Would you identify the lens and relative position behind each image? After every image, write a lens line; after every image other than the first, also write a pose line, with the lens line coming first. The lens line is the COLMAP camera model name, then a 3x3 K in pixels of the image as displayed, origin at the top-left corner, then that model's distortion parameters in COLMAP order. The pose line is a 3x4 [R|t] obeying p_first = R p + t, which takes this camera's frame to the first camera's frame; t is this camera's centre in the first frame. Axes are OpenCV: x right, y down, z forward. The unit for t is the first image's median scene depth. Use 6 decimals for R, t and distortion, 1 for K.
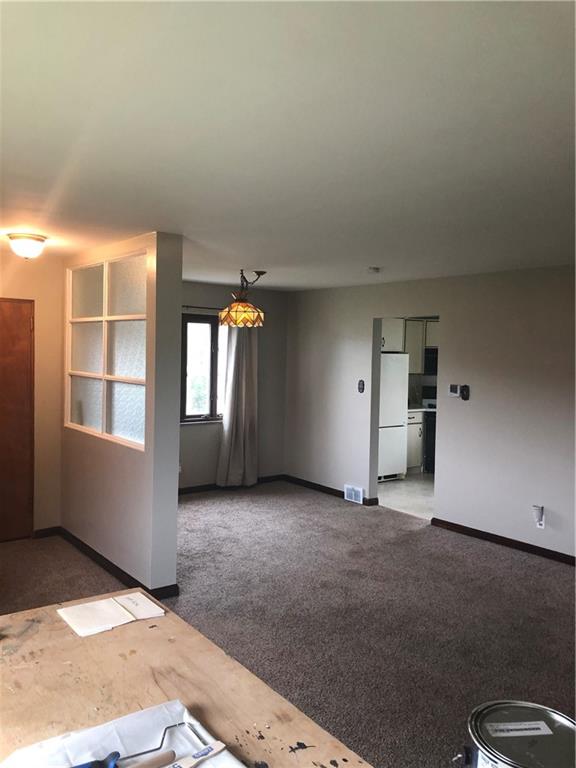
lens RADIAL K [[623.9, 0, 288.1], [0, 623.9, 384.6], [0, 0, 1]] dist [0.001051, 0.003121]
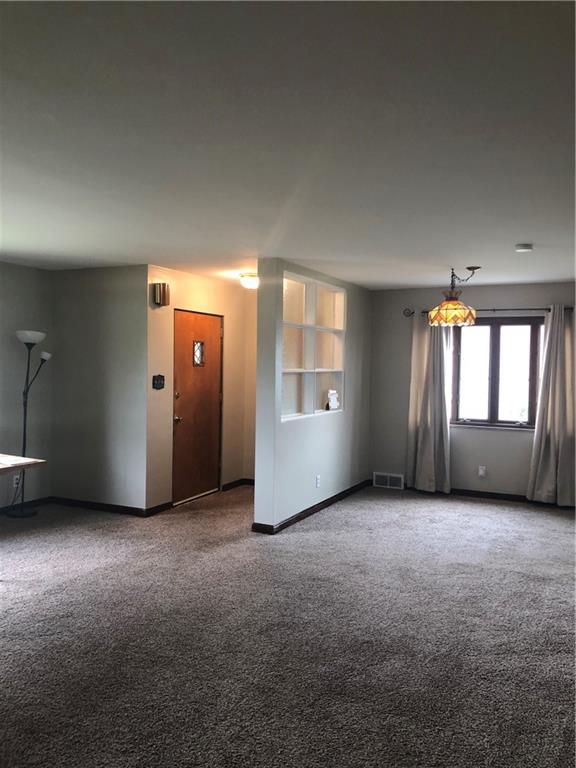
lens RADIAL K [[623.9, 0, 287.0], [0, 623.9, 383.6], [0, 0, 1]] dist [0.001051, 0.003121]
pose [[0.424624, 0.006332, -0.905348, 0.736953], [-0.057643, 0.998136, -0.020055, 0.038413], [0.903533, 0.060703, 0.424197, 0.344779]]
